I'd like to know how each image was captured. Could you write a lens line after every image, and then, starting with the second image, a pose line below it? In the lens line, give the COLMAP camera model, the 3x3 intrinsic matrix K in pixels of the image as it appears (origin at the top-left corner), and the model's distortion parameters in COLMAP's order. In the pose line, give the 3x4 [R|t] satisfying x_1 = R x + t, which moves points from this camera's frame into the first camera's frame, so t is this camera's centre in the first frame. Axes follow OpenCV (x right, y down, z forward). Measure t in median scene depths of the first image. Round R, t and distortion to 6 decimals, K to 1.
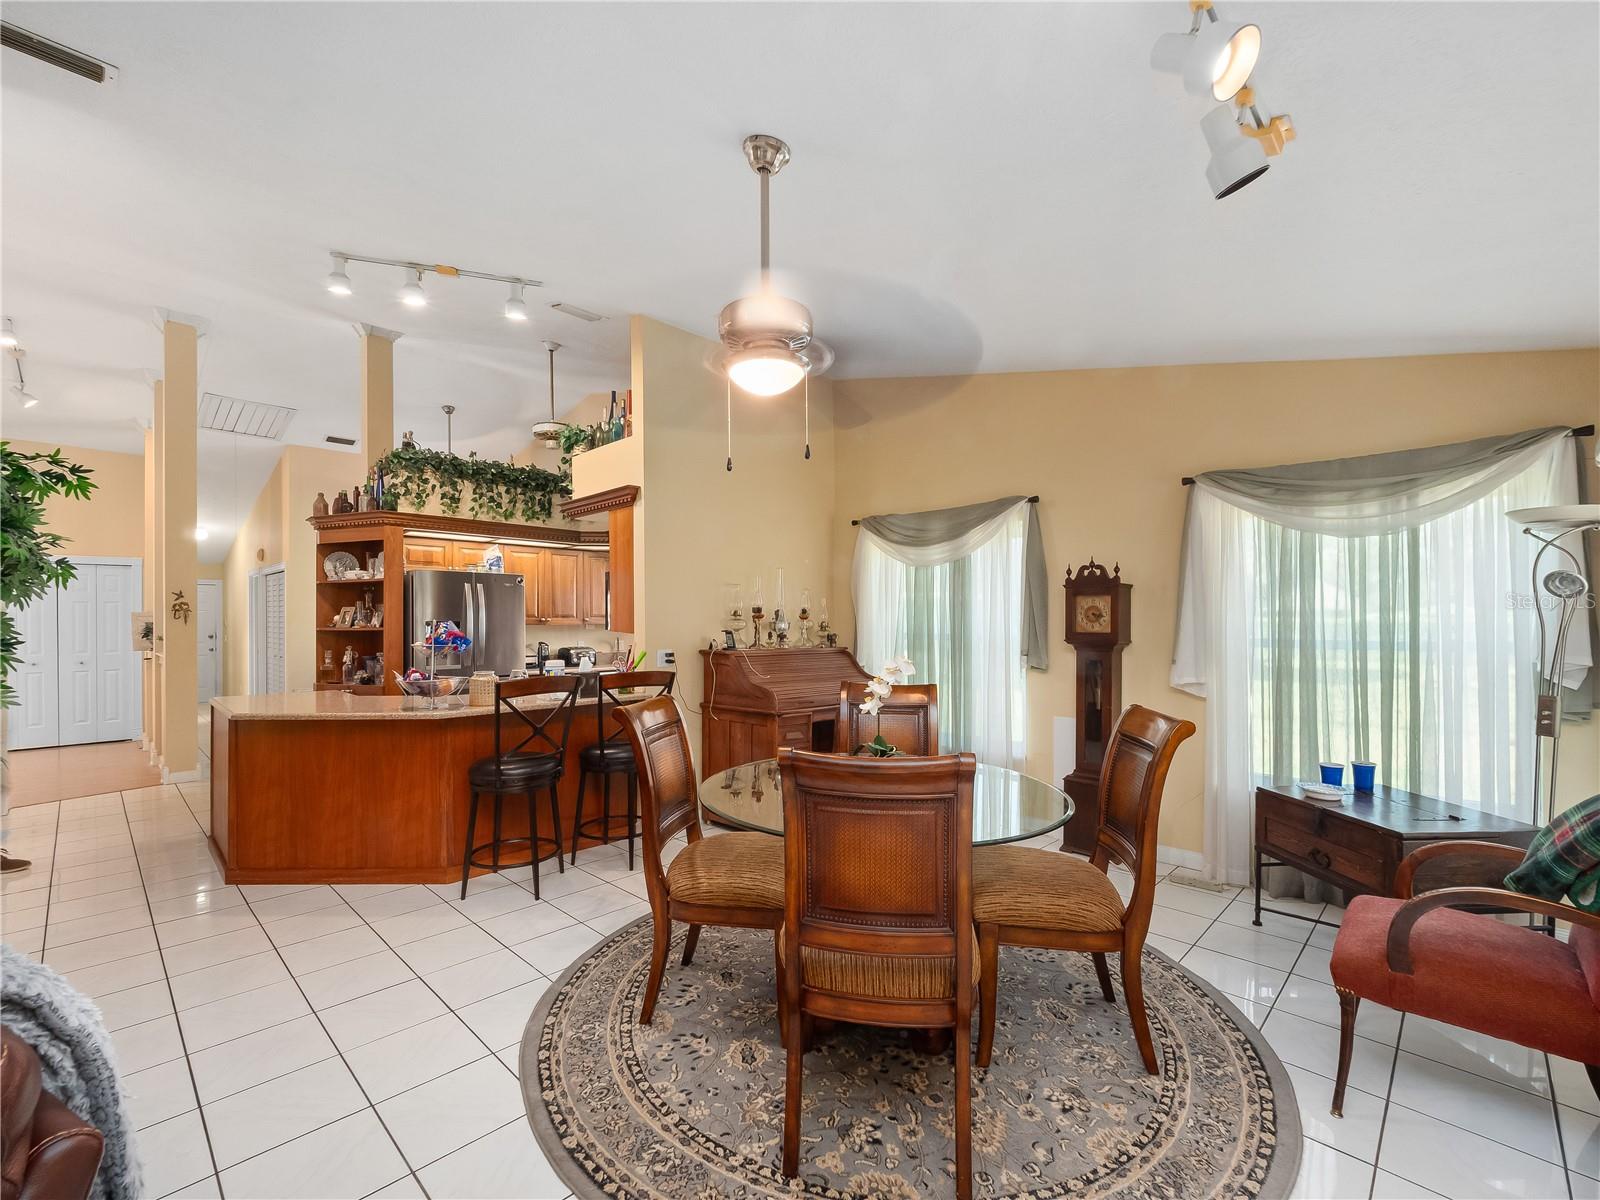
lens RADIAL K [[694.6, 0, 786.0], [0, 694.6, 604.9], [0, 0, 1]] dist [-0.002234, -0.000902]
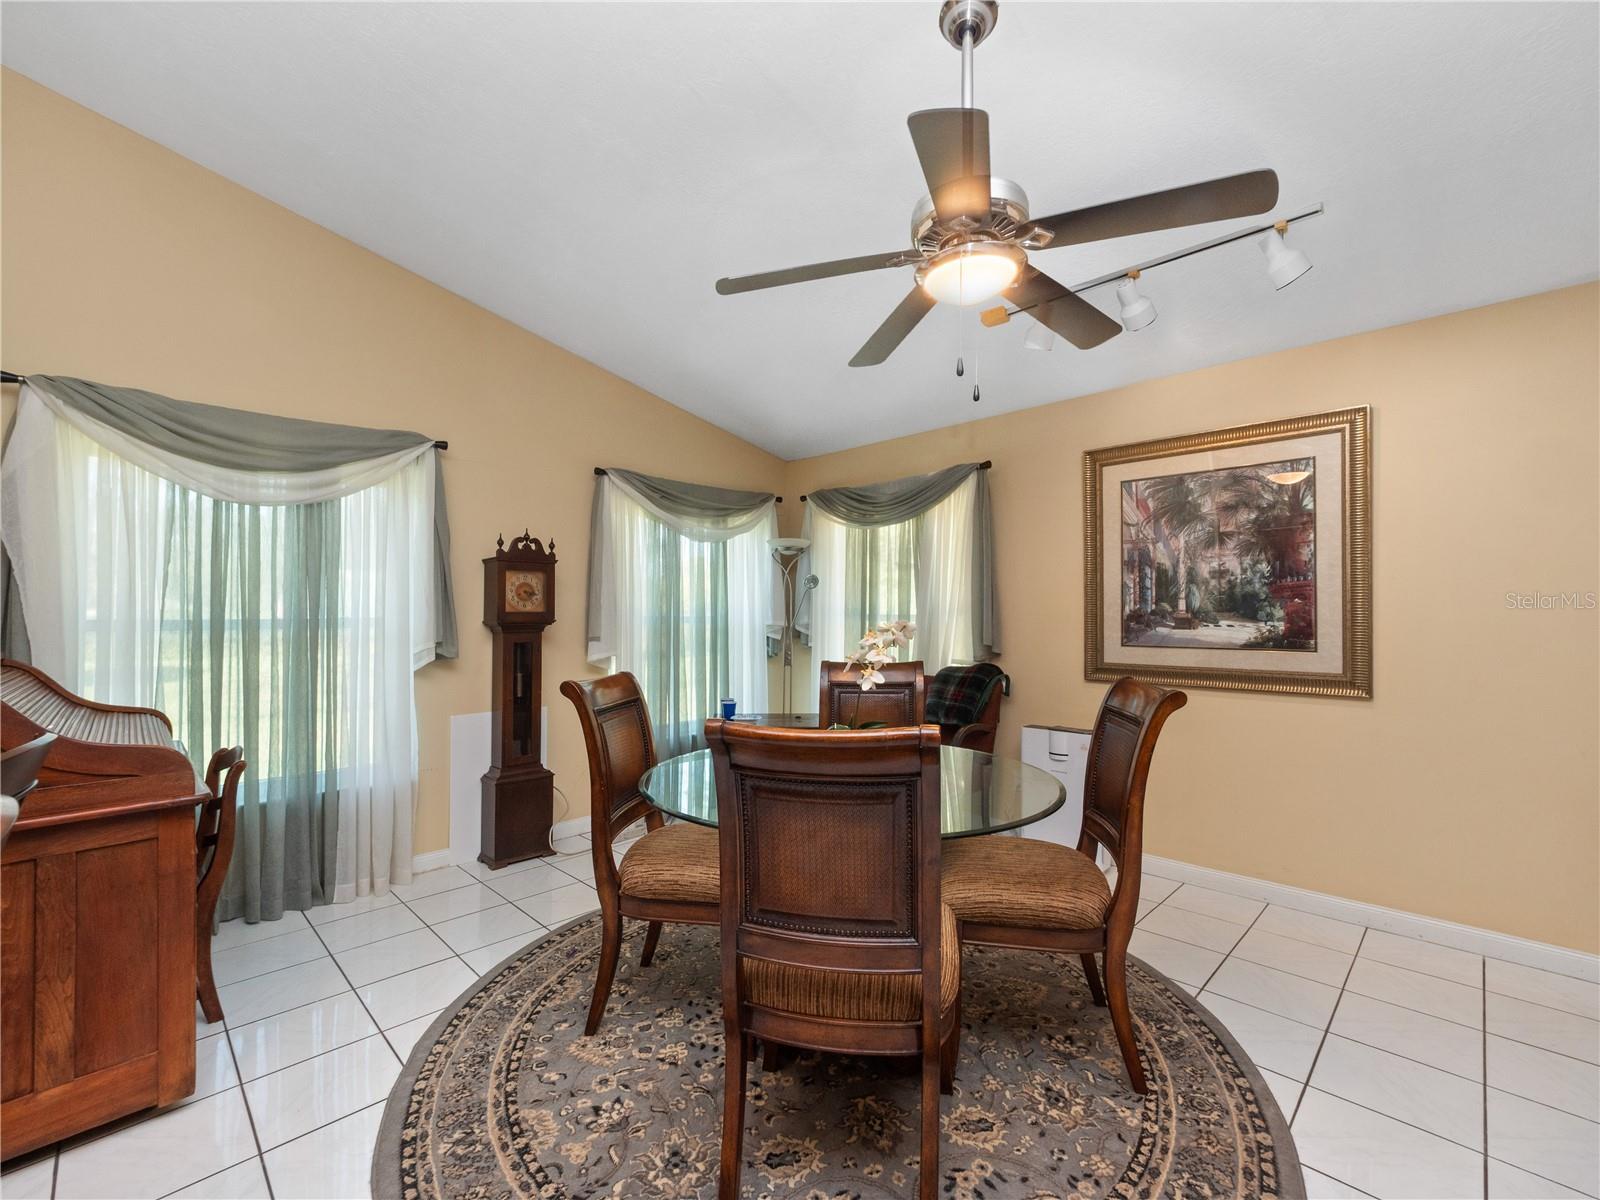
lens RADIAL K [[694.6, 0, 786.0], [0, 694.6, 604.9], [0, 0, 1]] dist [-0.002234, -0.000902]
pose [[0.014179, 0.013747, 0.999805, -0.462330], [-0.017681, 0.999753, -0.013496, 0.036325], [-0.999743, -0.017486, 0.014418, 0.655052]]
